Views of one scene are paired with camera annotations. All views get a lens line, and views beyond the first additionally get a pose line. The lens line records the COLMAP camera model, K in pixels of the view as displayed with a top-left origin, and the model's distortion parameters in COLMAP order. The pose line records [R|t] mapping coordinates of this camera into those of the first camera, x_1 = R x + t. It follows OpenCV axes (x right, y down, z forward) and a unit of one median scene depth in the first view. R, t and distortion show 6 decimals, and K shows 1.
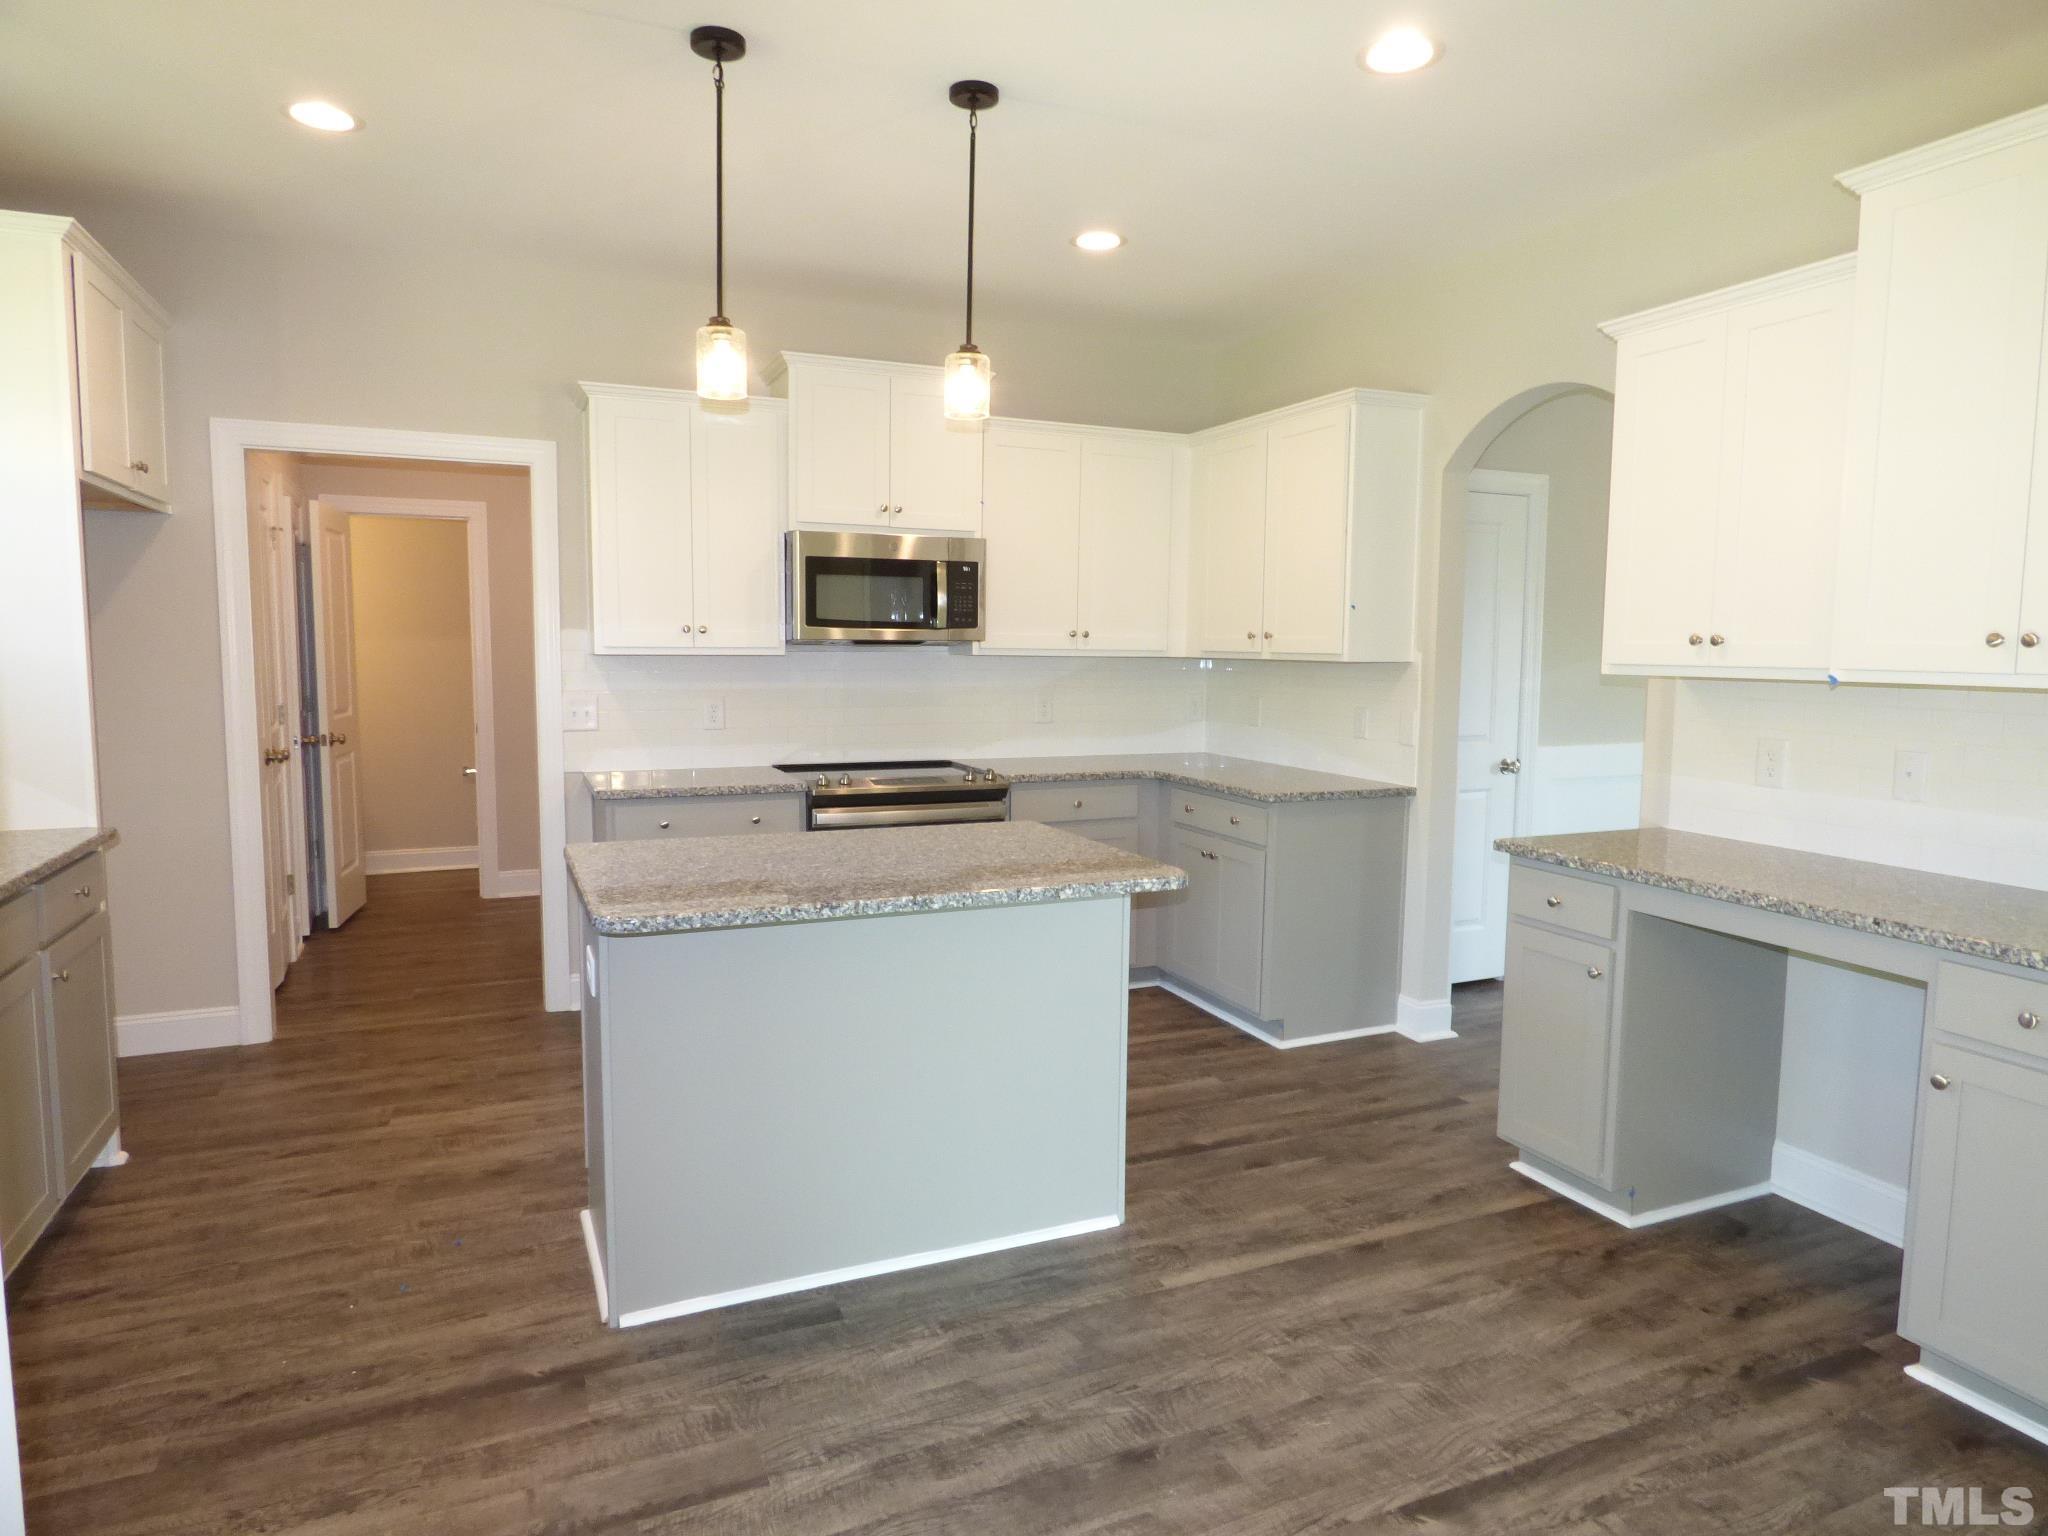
lens RADIAL K [[1235.0, 0, 1024.1], [0, 1235.0, 765.3], [0, 0, 1]] dist [-0.006596, 0.004436]
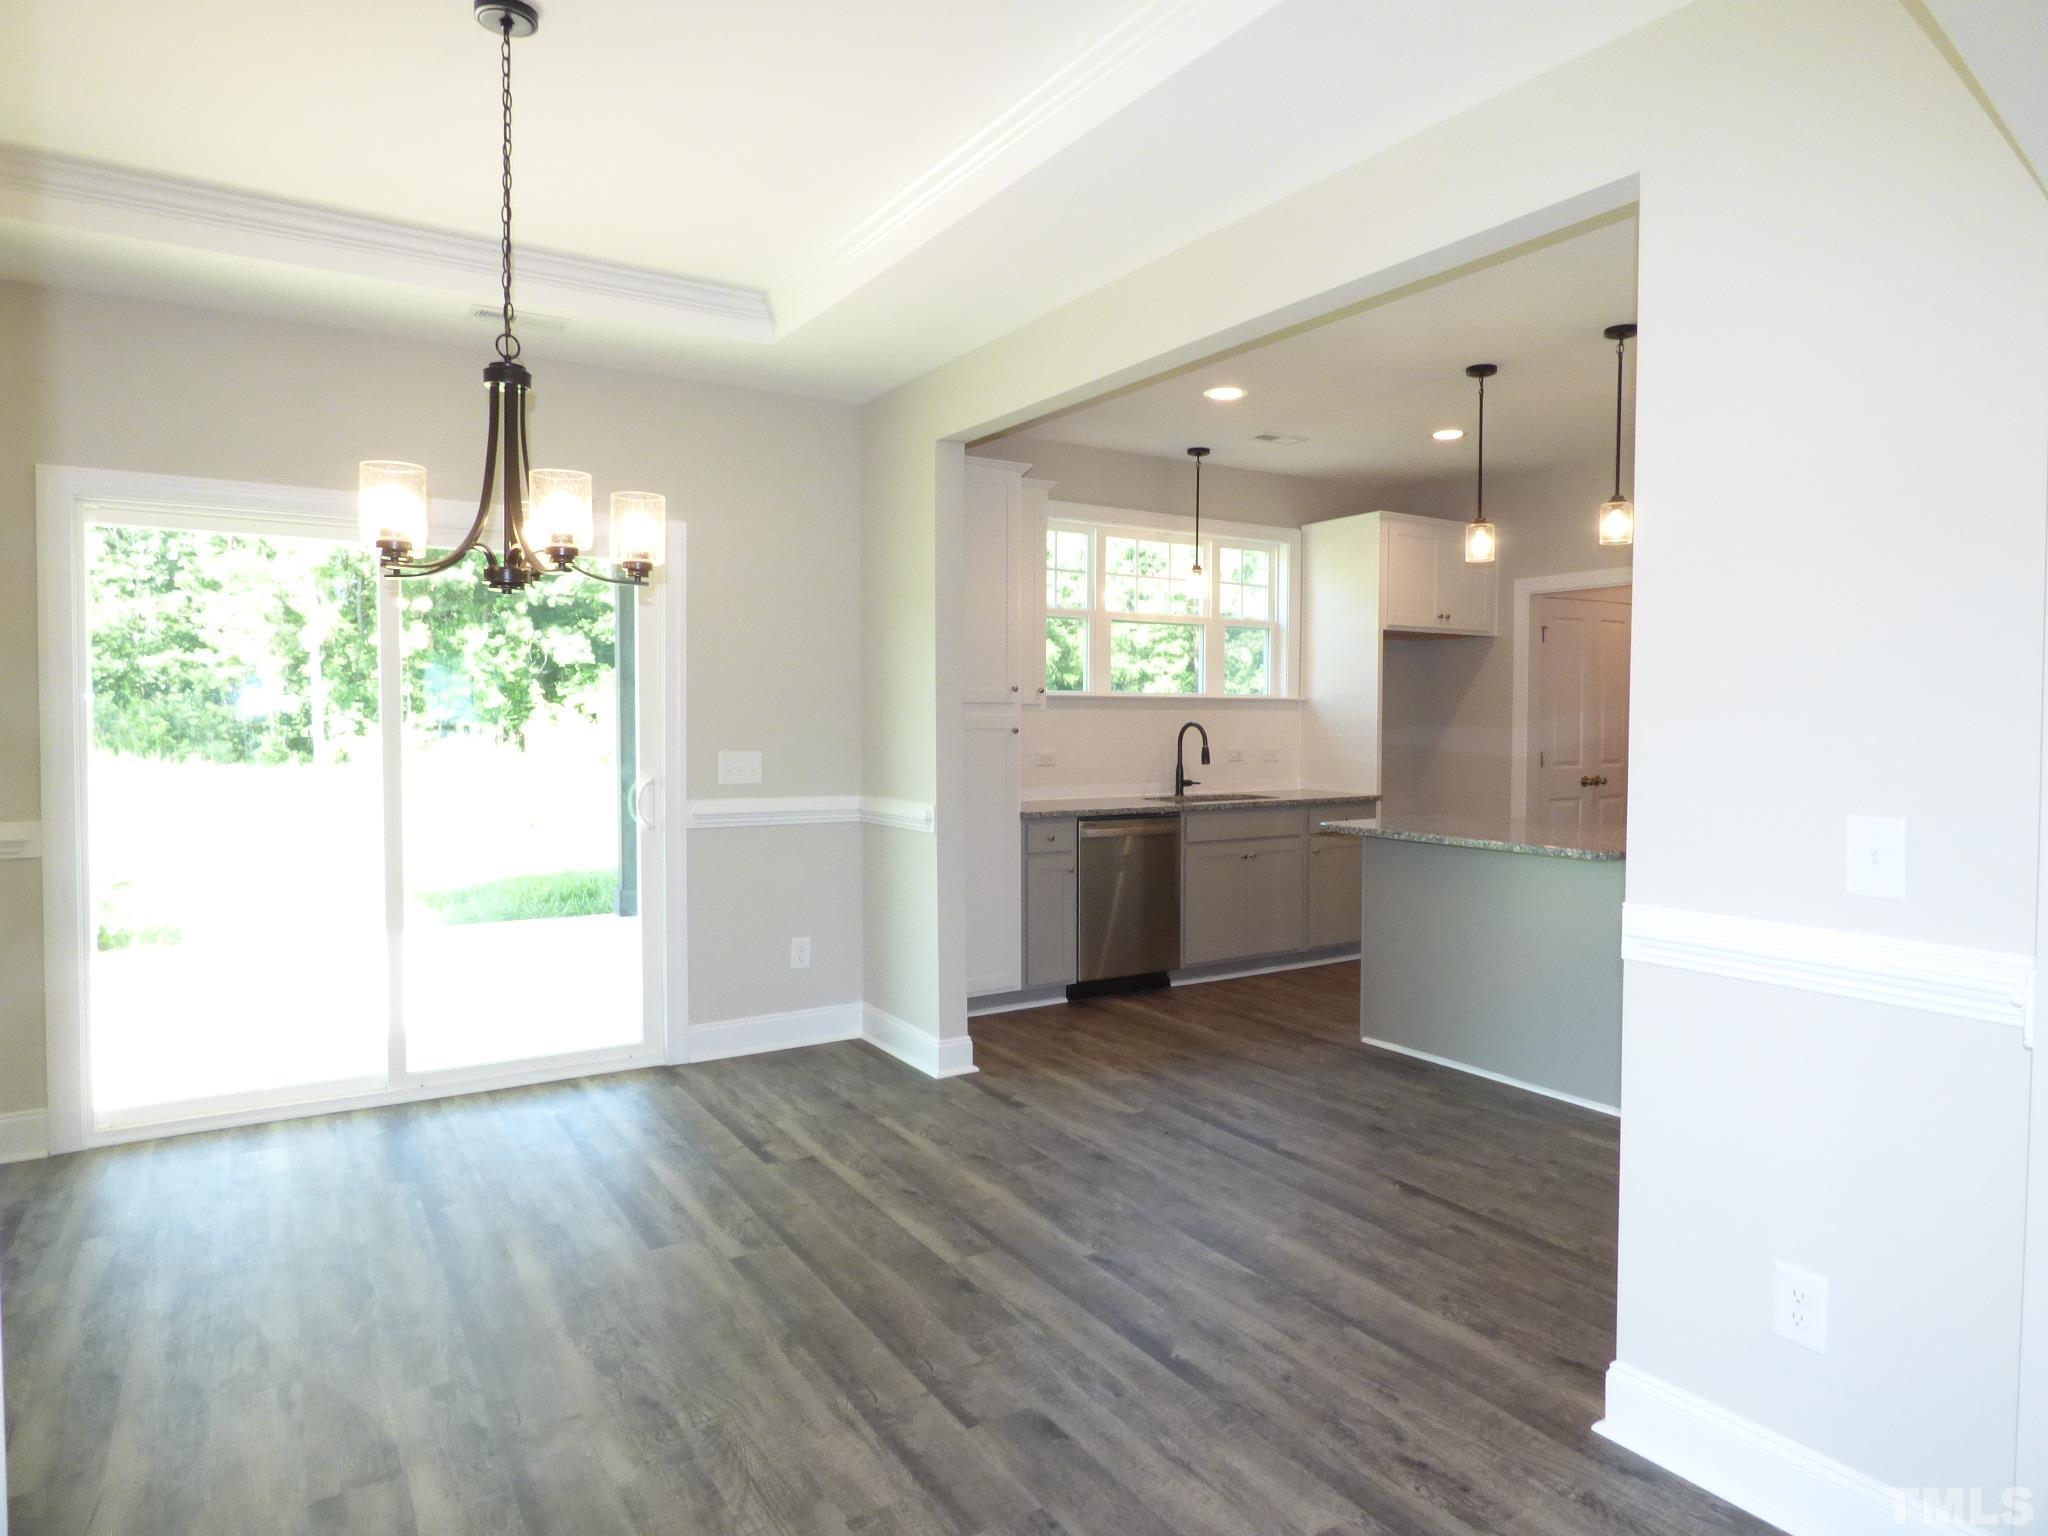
lens RADIAL K [[1218.0, 0, 1024.0], [0, 1218.0, 768.0], [0, 0, 1]] dist [-0.016907, 0.002516]
pose [[0.136309, 0.029520, -0.990226, 1.331891], [-0.094982, 0.995341, 0.016598, 0.030289], [0.986103, 0.091791, 0.138478, 0.128112]]
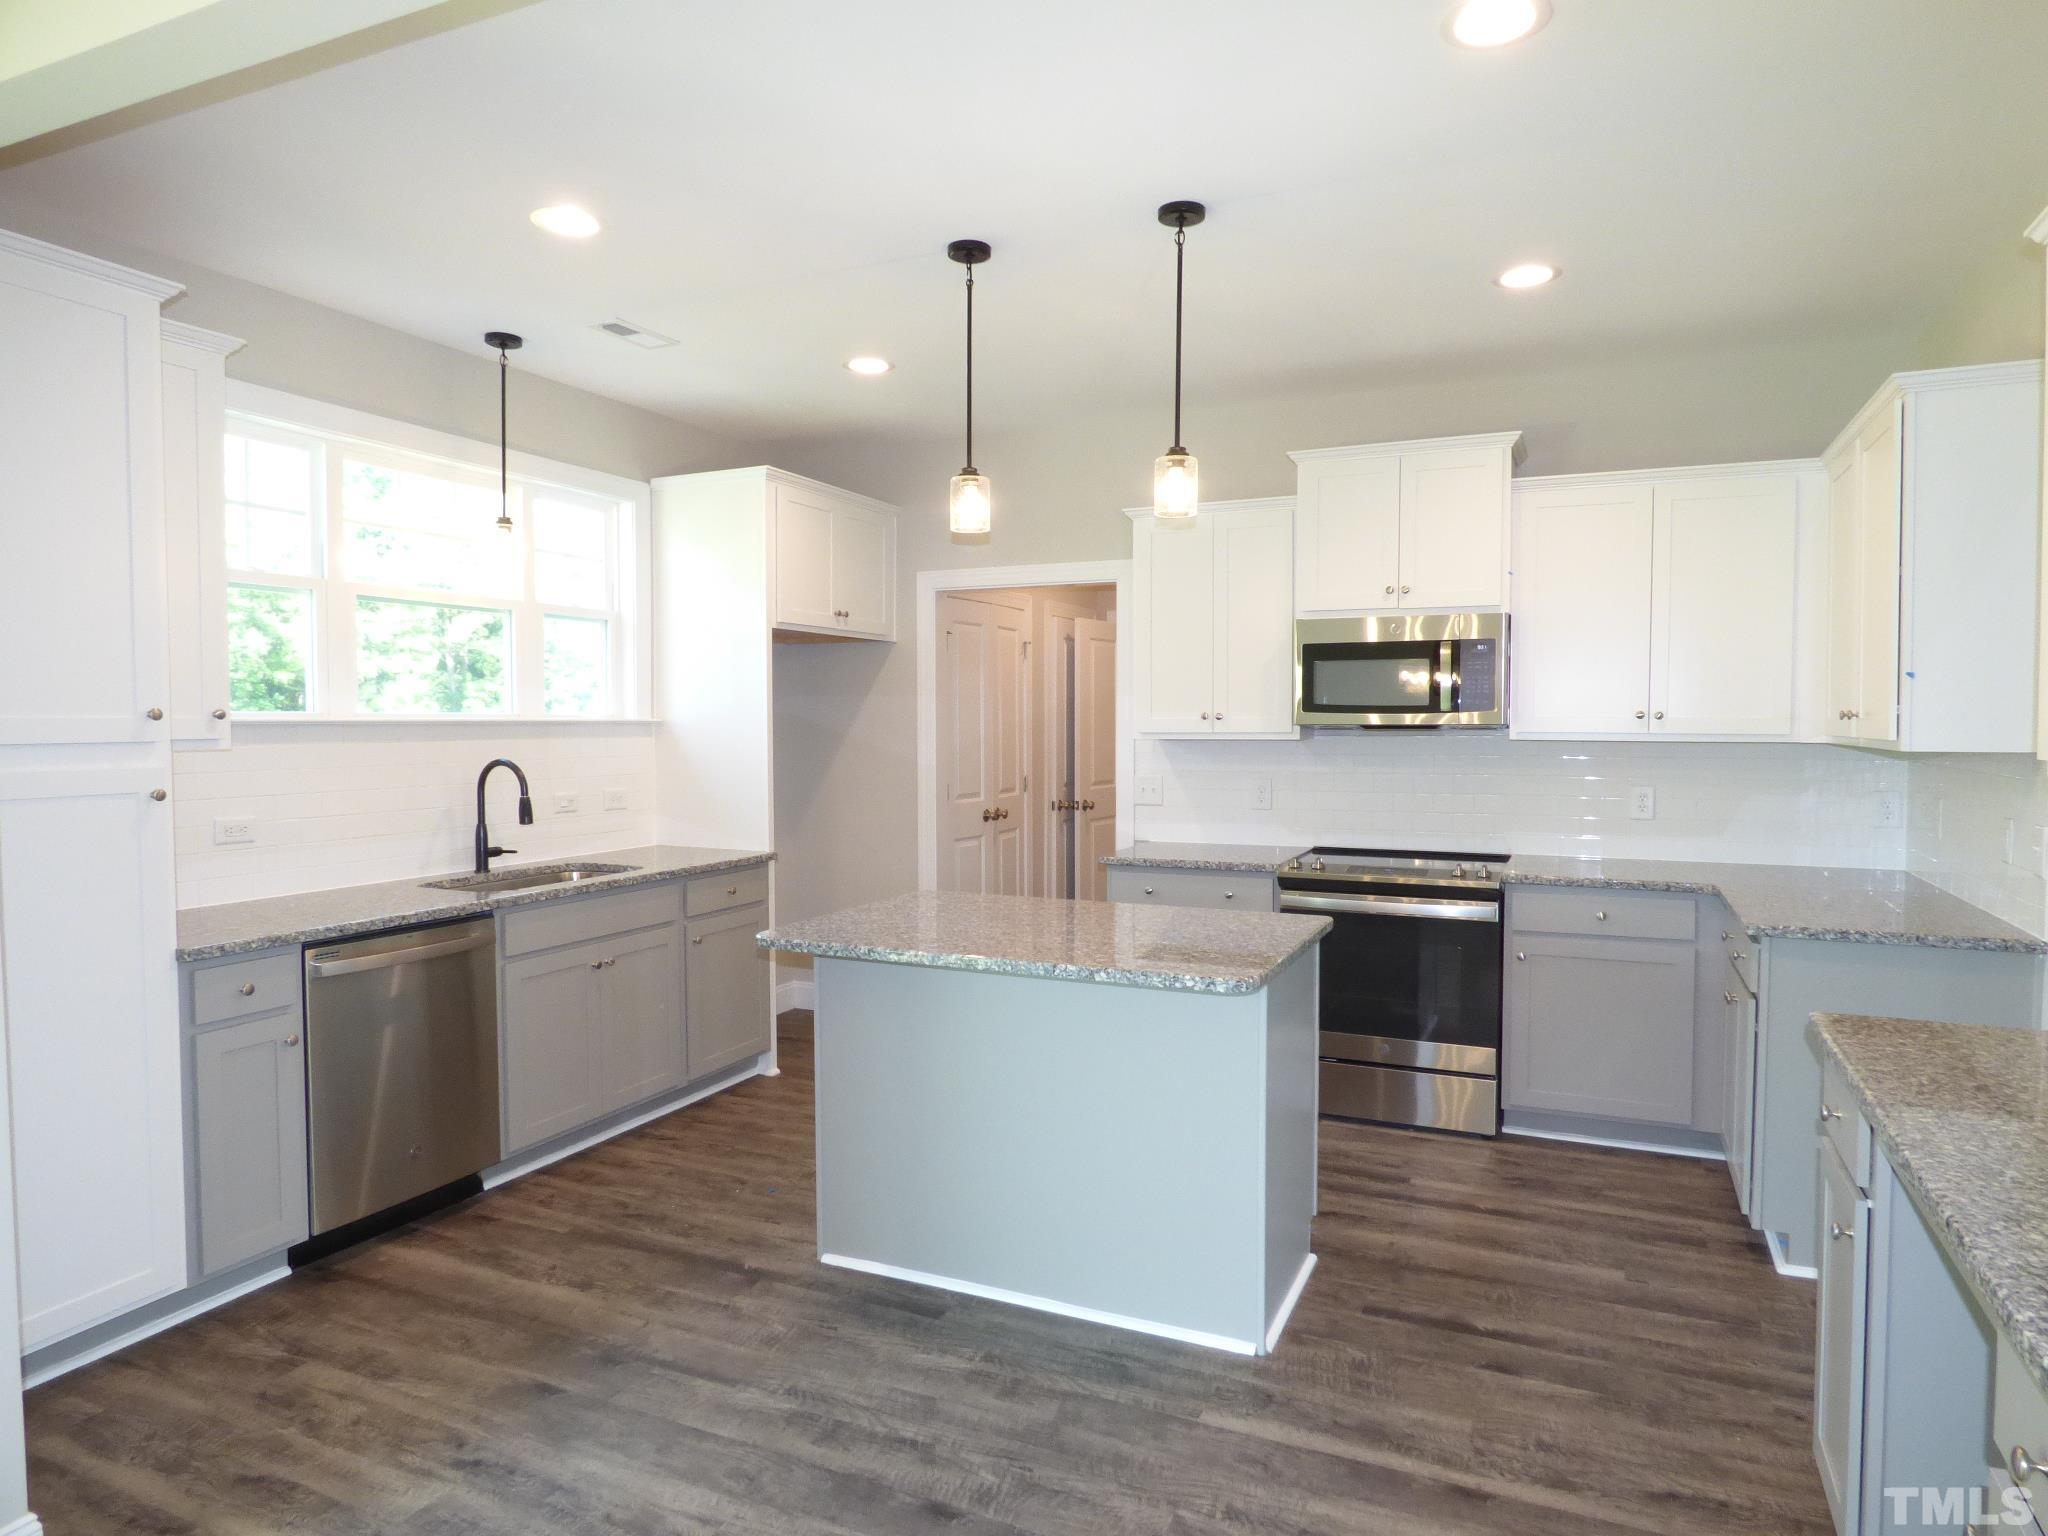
lens RADIAL K [[1218.0, 0, 1024.0], [0, 1218.0, 768.0], [0, 0, 1]] dist [-0.016907, 0.002516]
pose [[0.660948, 0.017563, -0.750226, 0.658288], [-0.064338, 0.997371, -0.033333, -0.026743], [0.747669, 0.070300, 0.660341, 0.245554]]
